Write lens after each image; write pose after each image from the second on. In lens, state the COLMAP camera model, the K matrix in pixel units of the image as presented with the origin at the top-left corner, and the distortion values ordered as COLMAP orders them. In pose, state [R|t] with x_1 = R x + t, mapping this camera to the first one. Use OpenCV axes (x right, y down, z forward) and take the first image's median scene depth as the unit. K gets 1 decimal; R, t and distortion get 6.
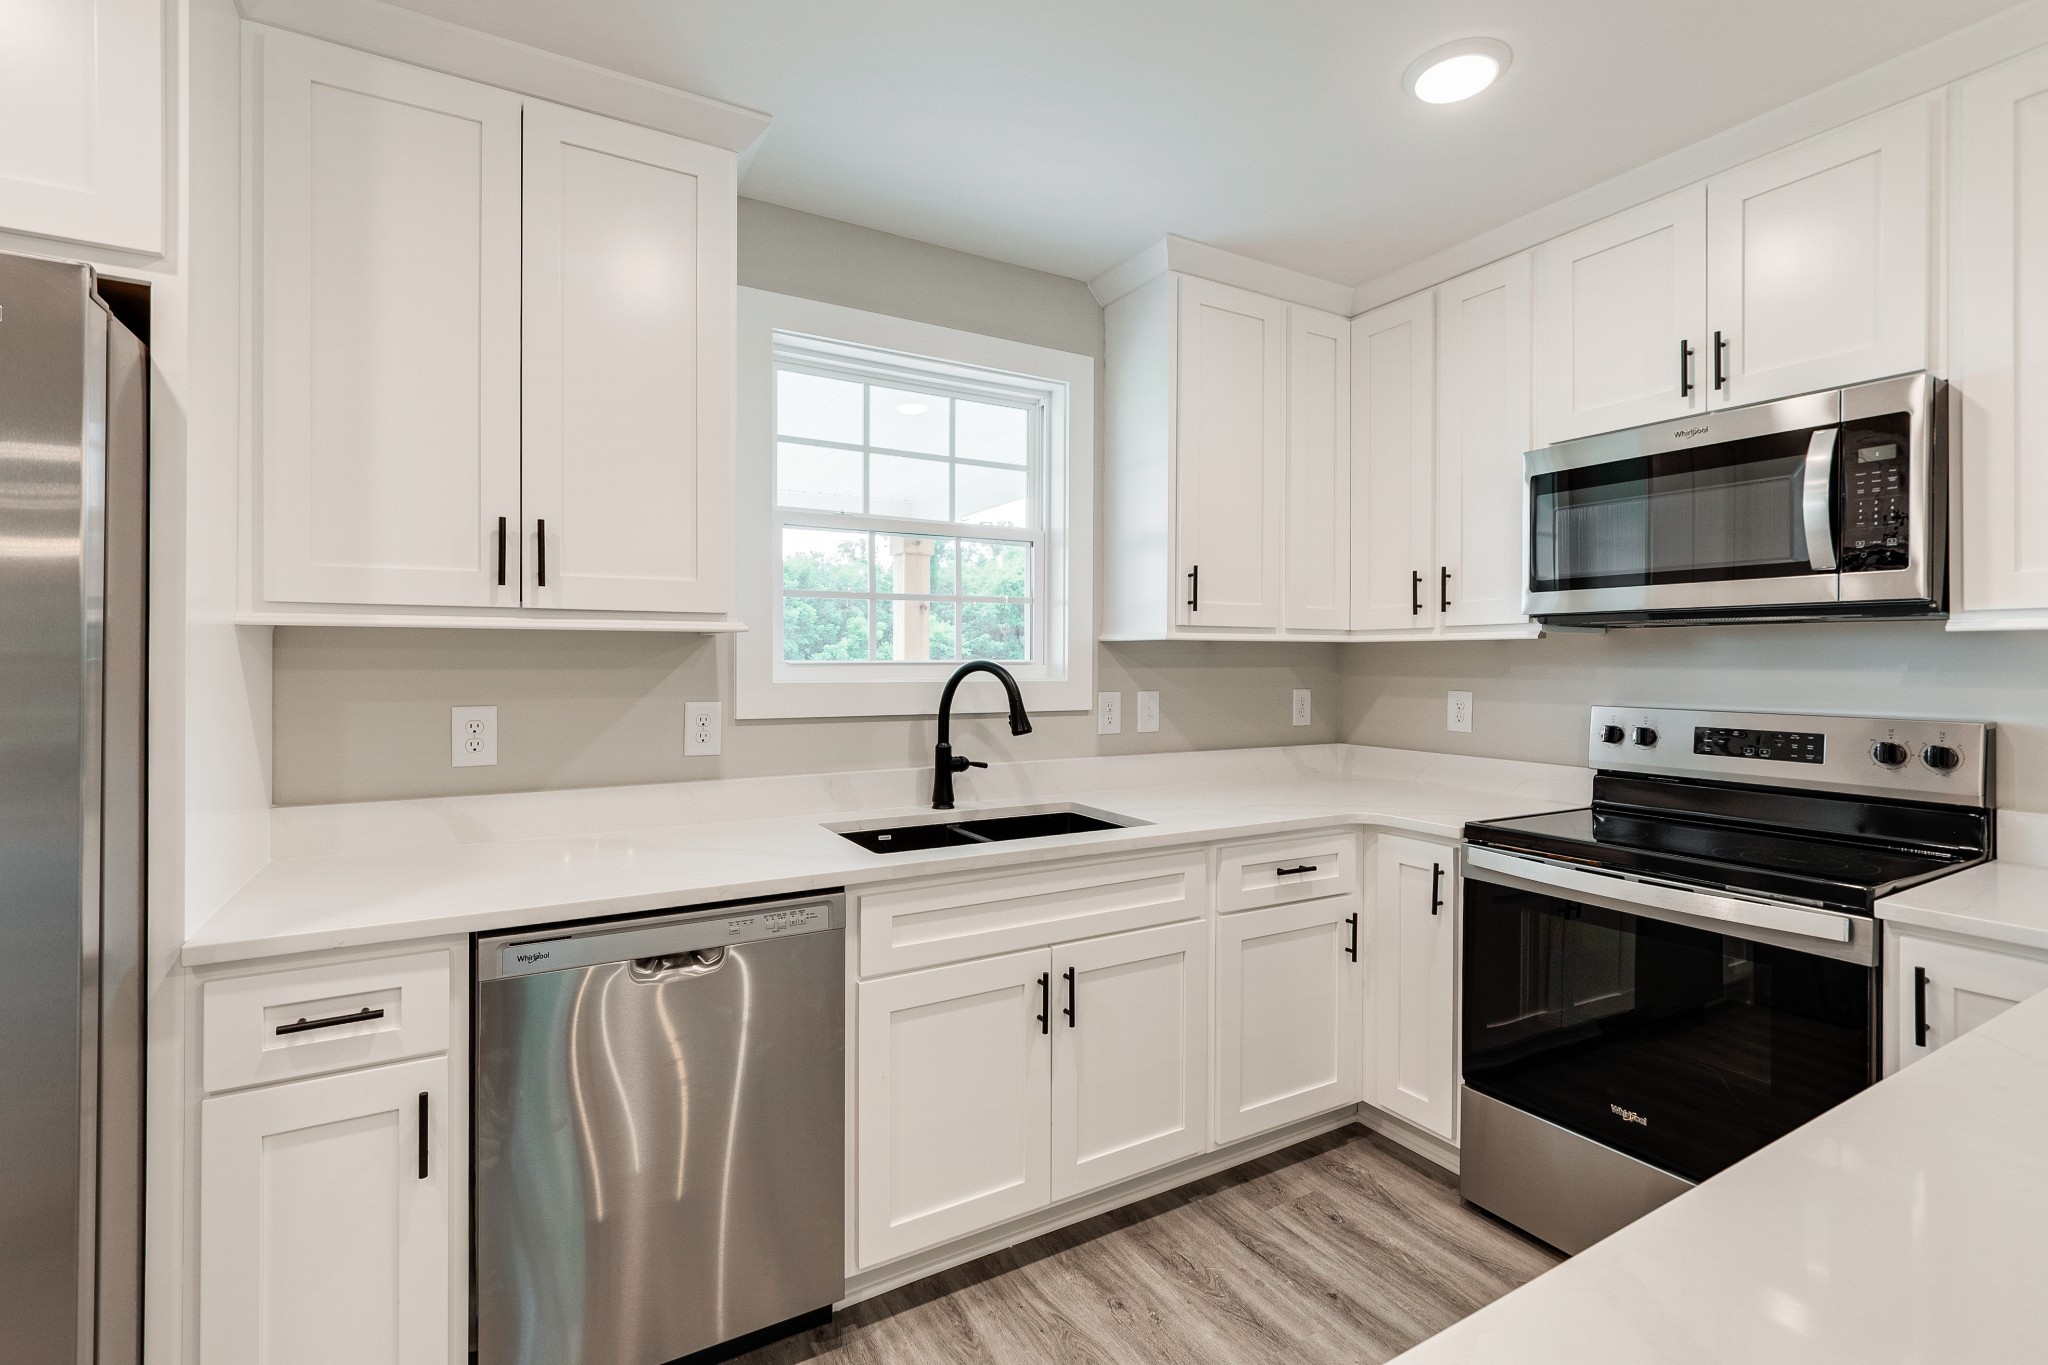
lens RADIAL K [[920.2, 0, 1014.1], [0, 920.2, 659.0], [0, 0, 1]] dist [-0.002239, -0.000403]
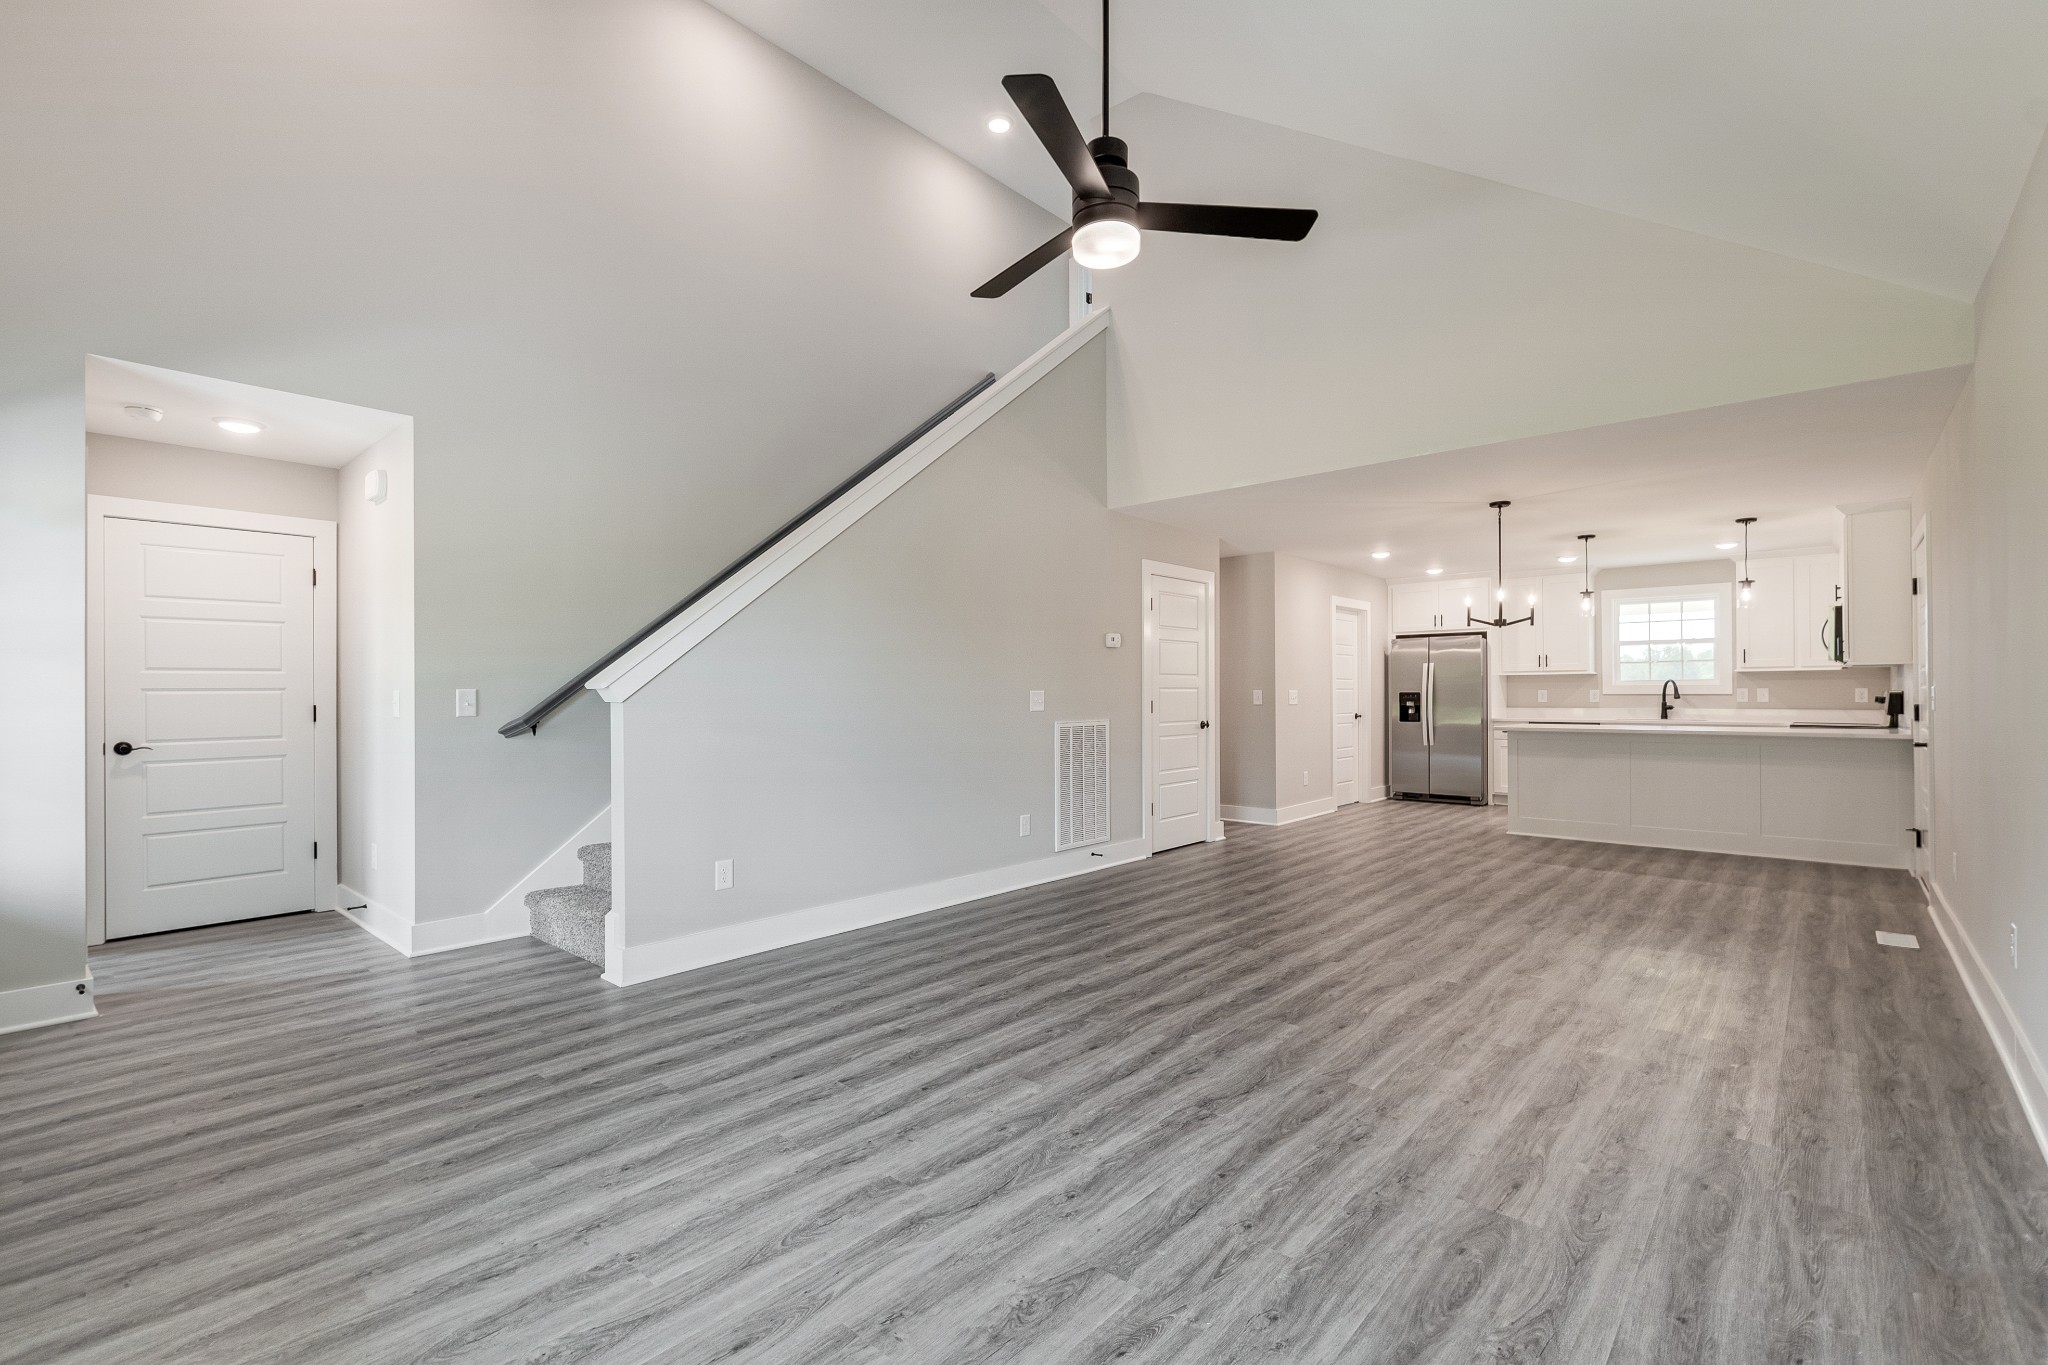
lens RADIAL K [[901.6, 0, 1019.4], [0, 901.6, 692.2], [0, 0, 1]] dist [-0.001279, -0.000152]
pose [[0.318174, -0.005117, -0.948018, 2.643108], [0.008909, 0.999957, -0.002408, 0.041452], [0.947990, -0.007680, 0.318206, -2.724677]]
